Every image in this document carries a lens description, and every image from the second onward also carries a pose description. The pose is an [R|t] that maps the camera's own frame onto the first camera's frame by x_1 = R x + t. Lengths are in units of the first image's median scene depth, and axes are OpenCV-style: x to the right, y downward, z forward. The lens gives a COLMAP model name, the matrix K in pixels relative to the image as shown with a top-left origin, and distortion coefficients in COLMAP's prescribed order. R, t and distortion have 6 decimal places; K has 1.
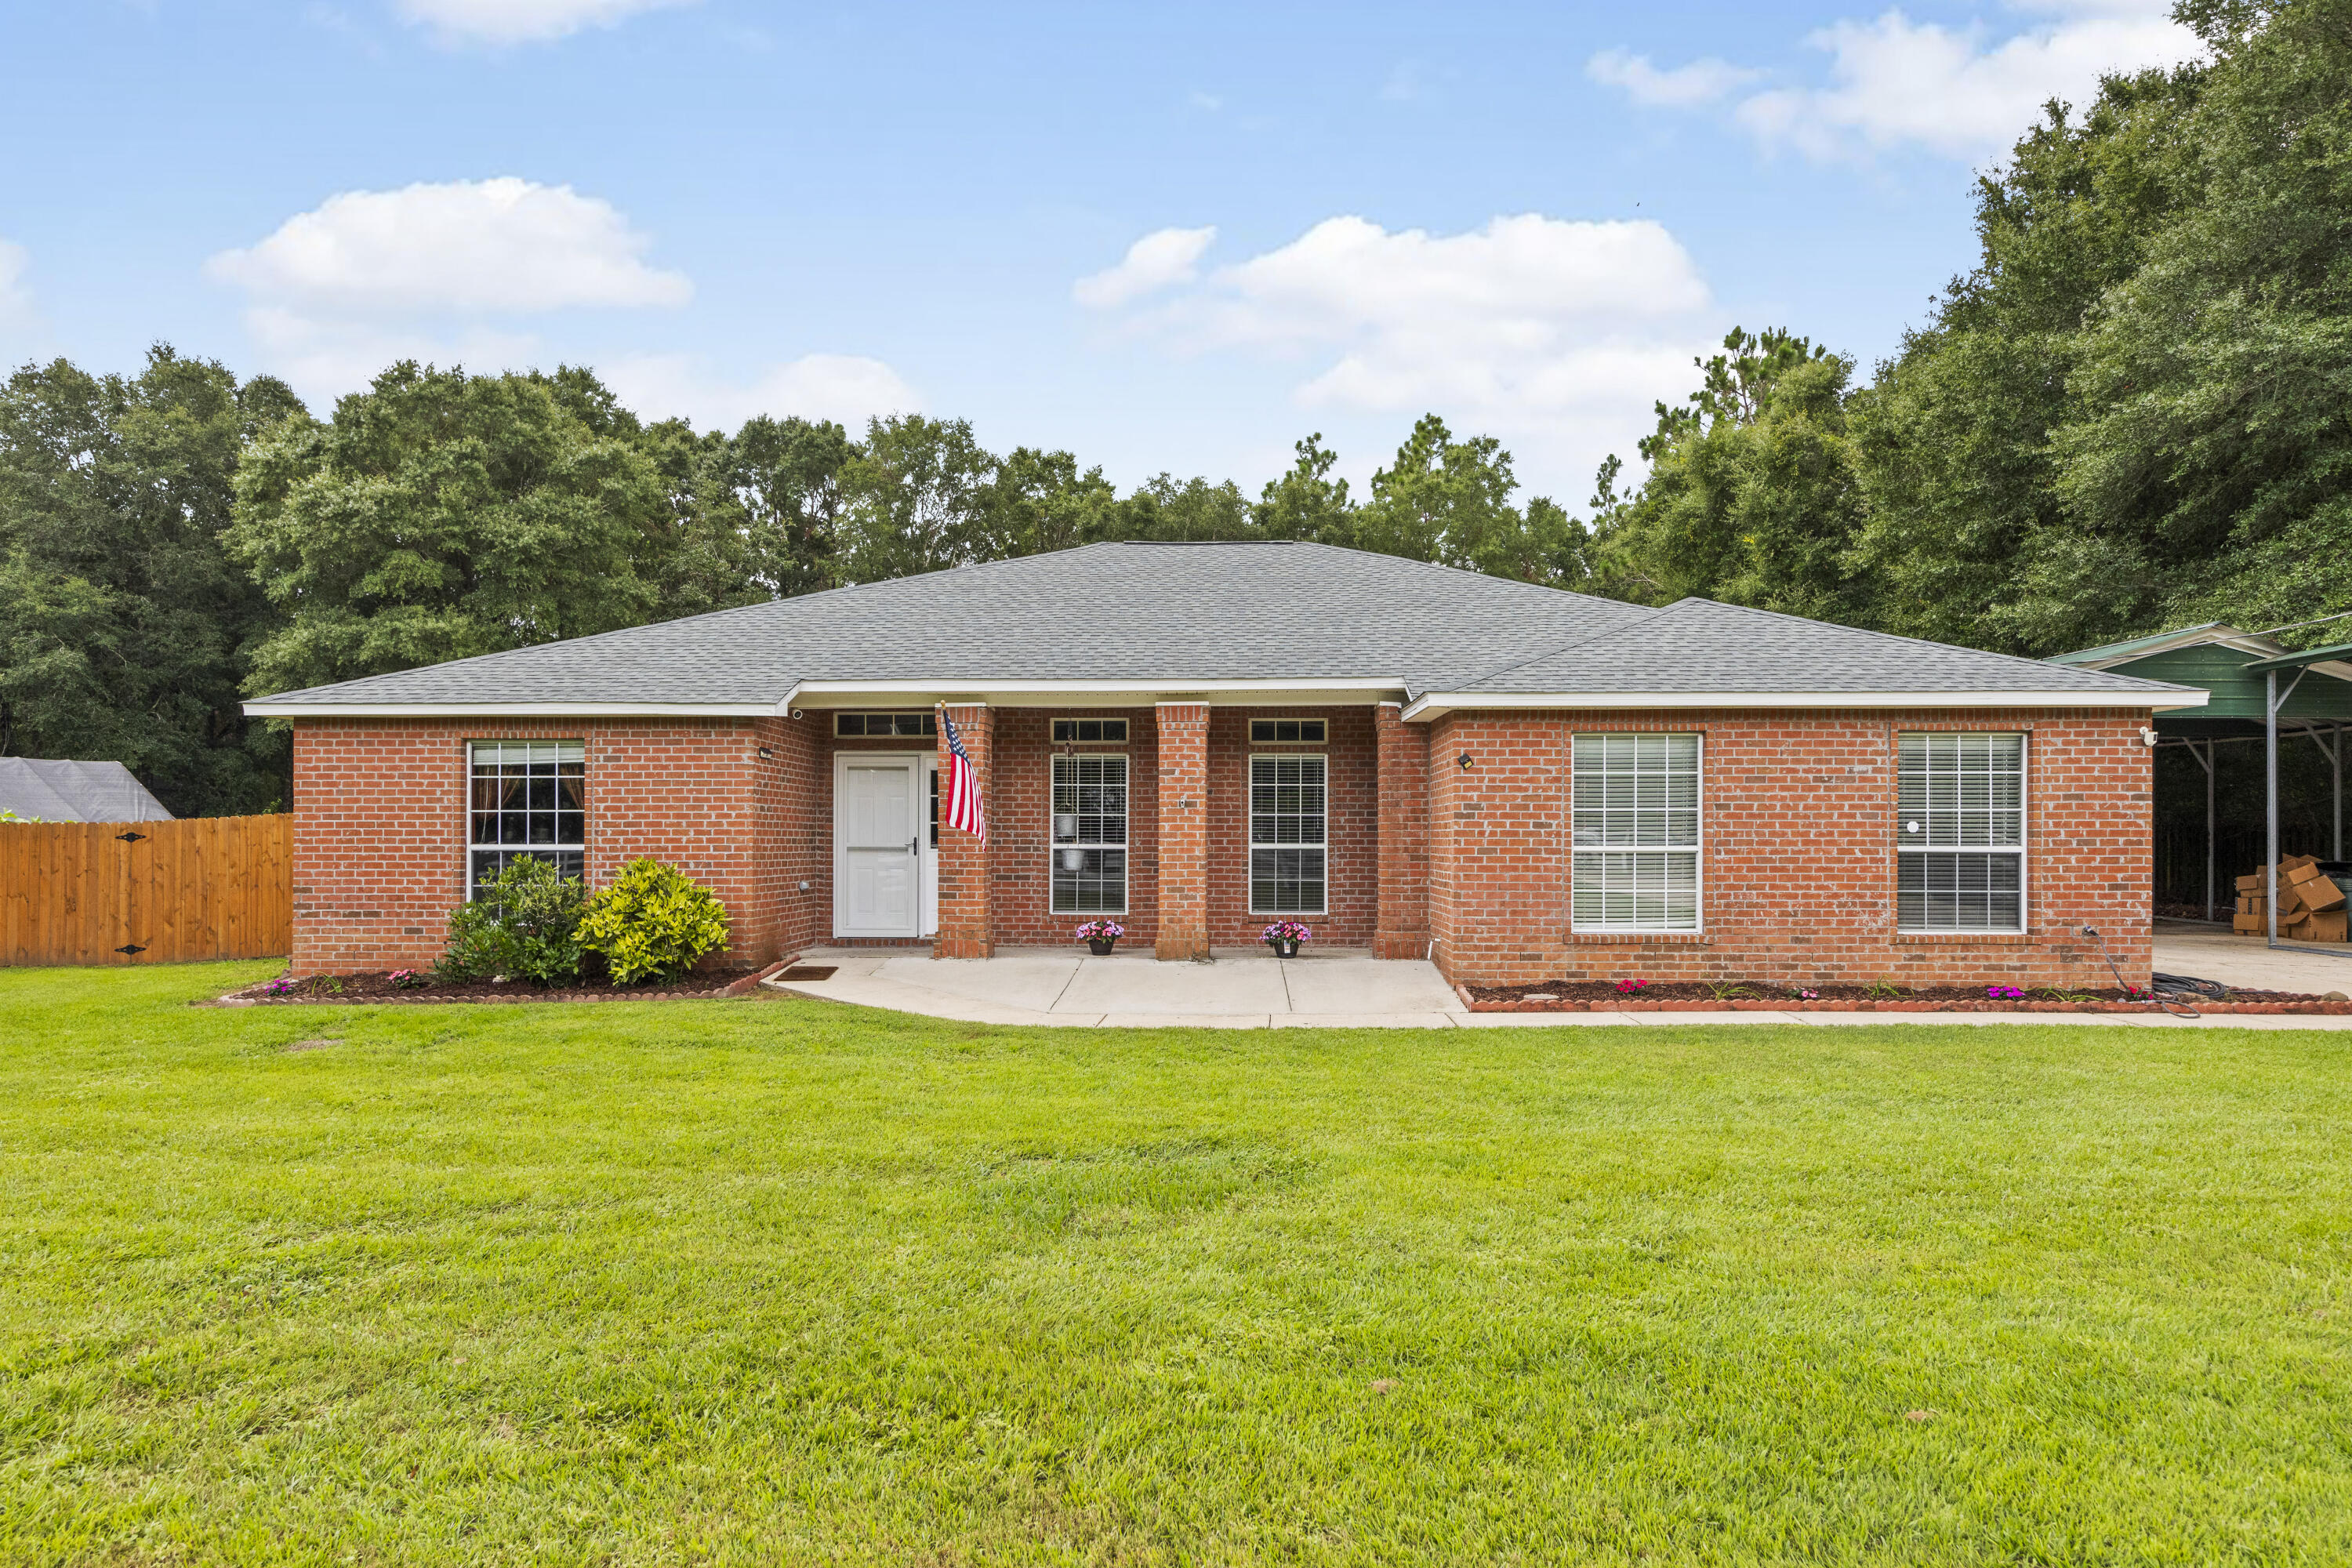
lens RADIAL K [[1419.2, 0, 1213.0], [0, 1419.2, 831.3], [0, 0, 1]] dist [0.006798, 0.003643]
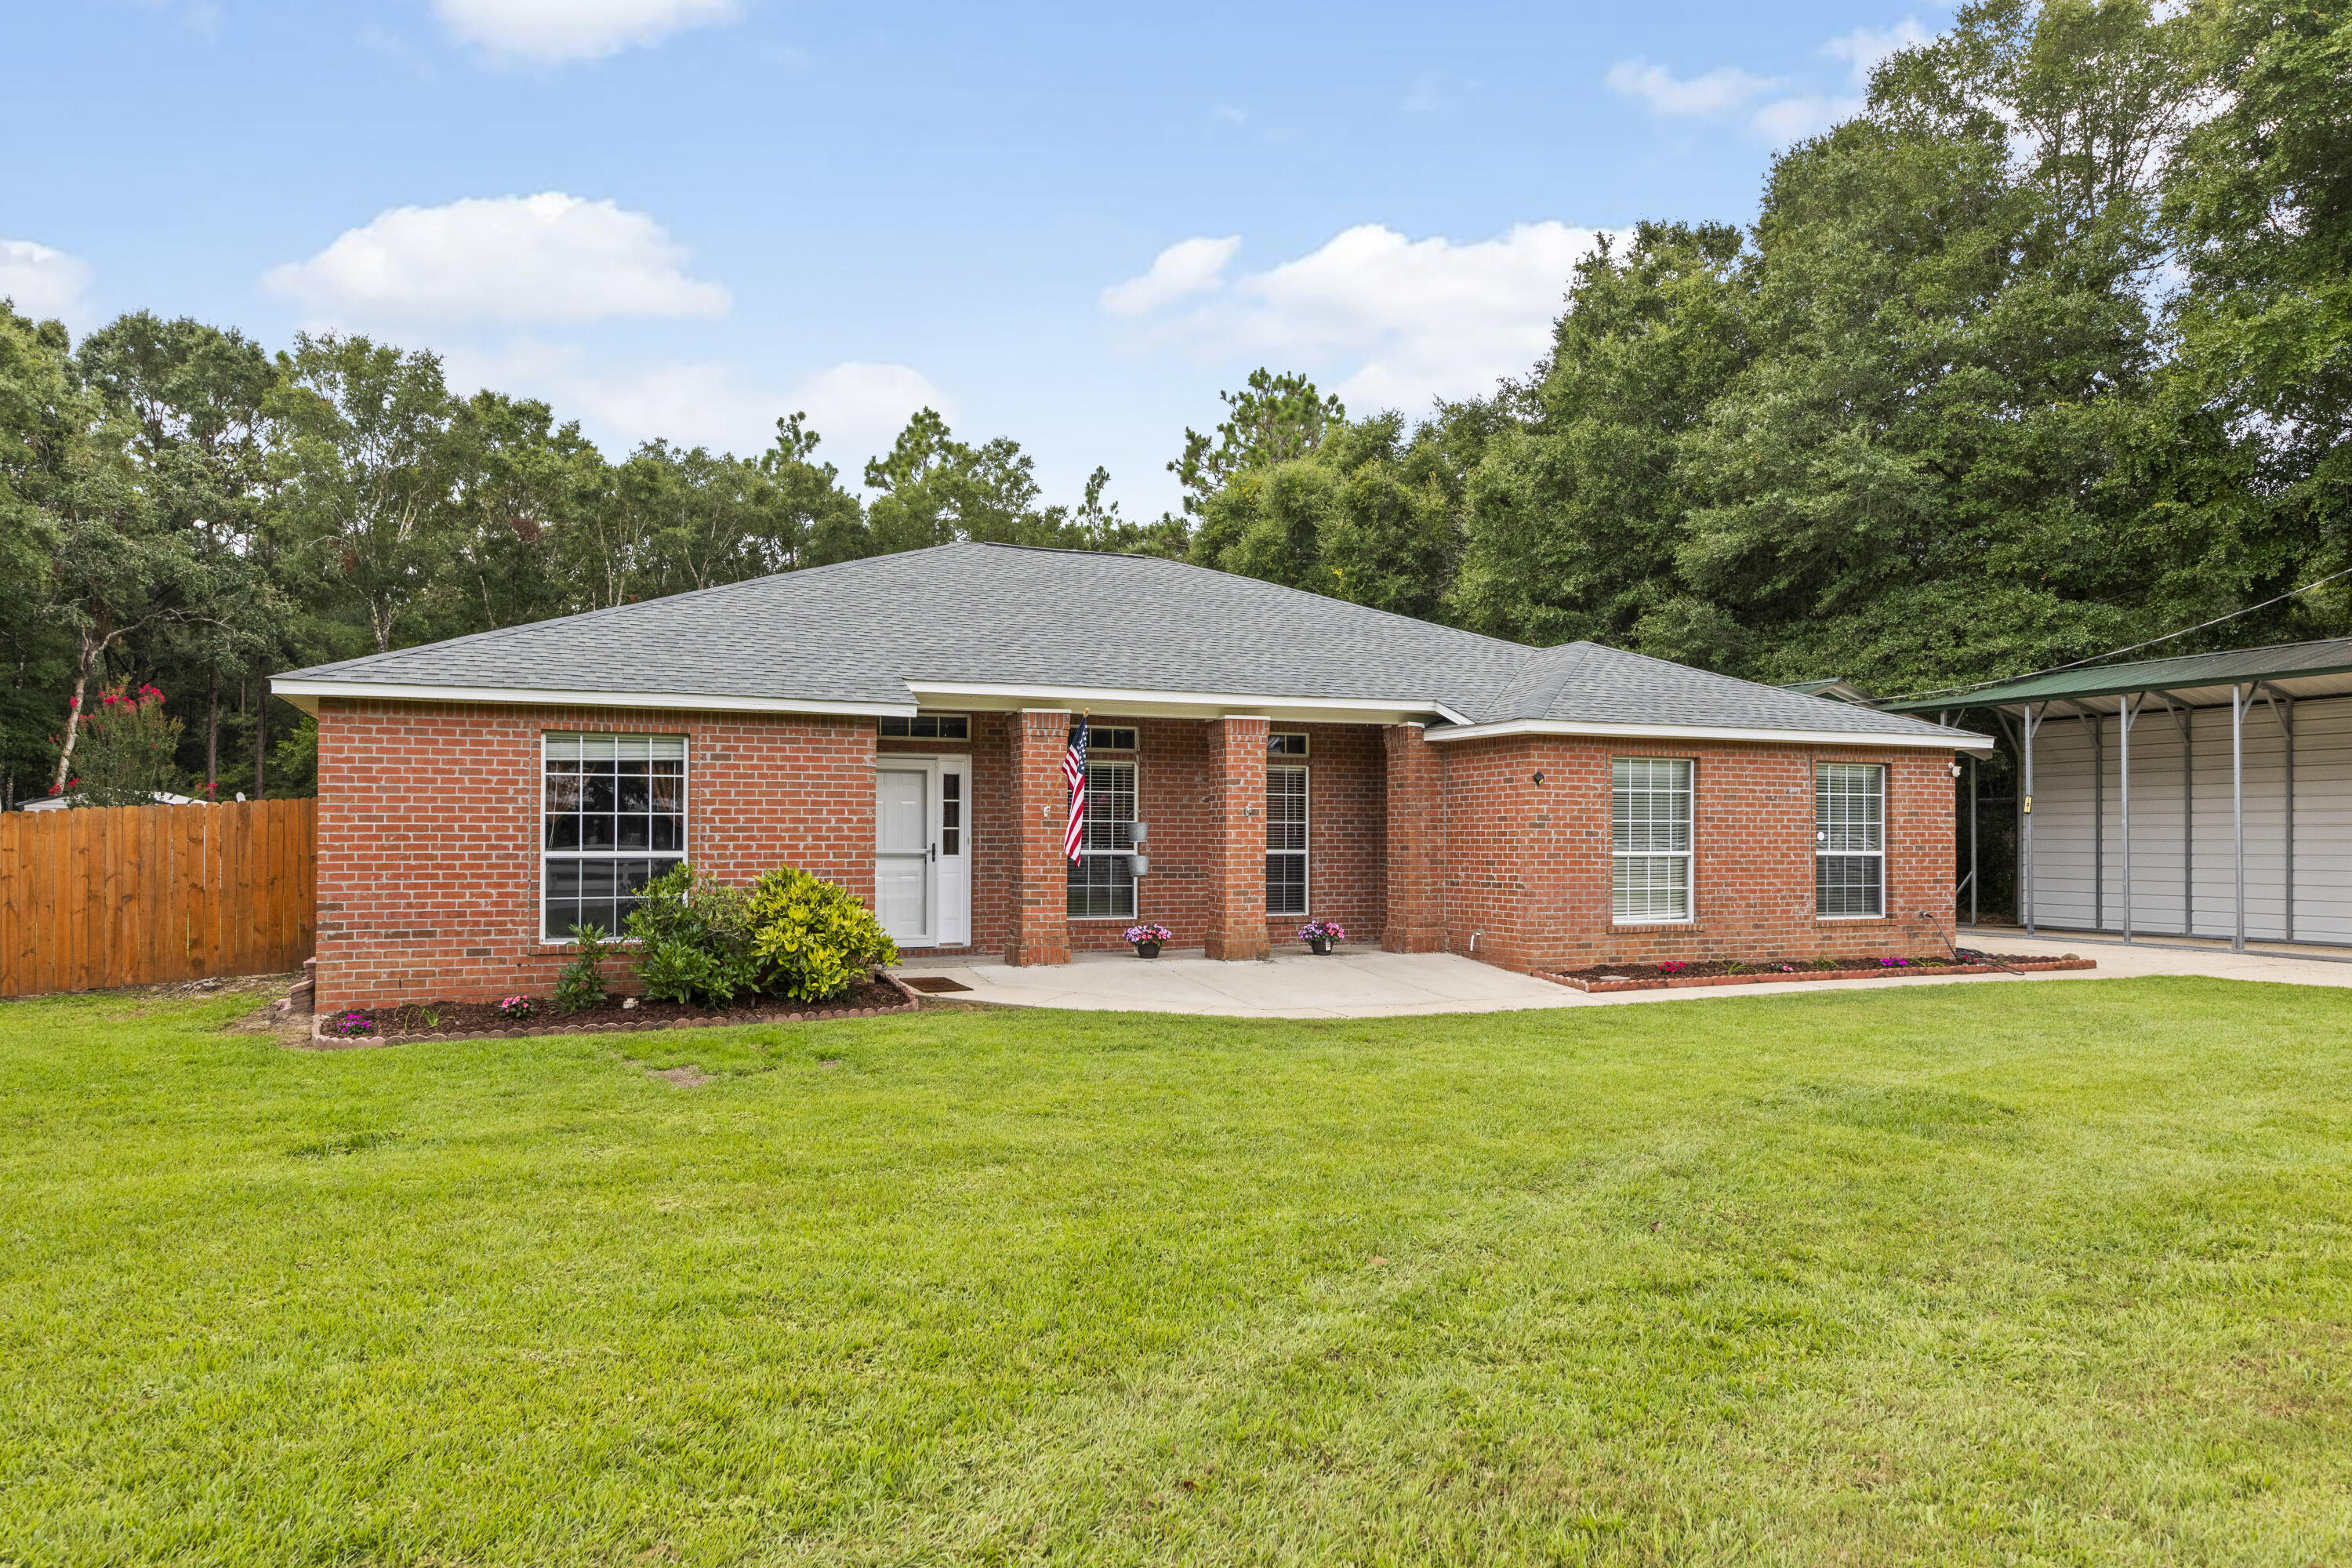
lens RADIAL K [[1483.6, 0, 1184.7], [0, 1483.6, 803.3], [0, 0, 1]] dist [0.005768, 0.005821]
pose [[0.913507, 0.011630, 0.406658, -0.537677], [-0.003169, 0.999764, -0.021473, -0.001883], [-0.406811, 0.018327, 0.913328, 0.008609]]
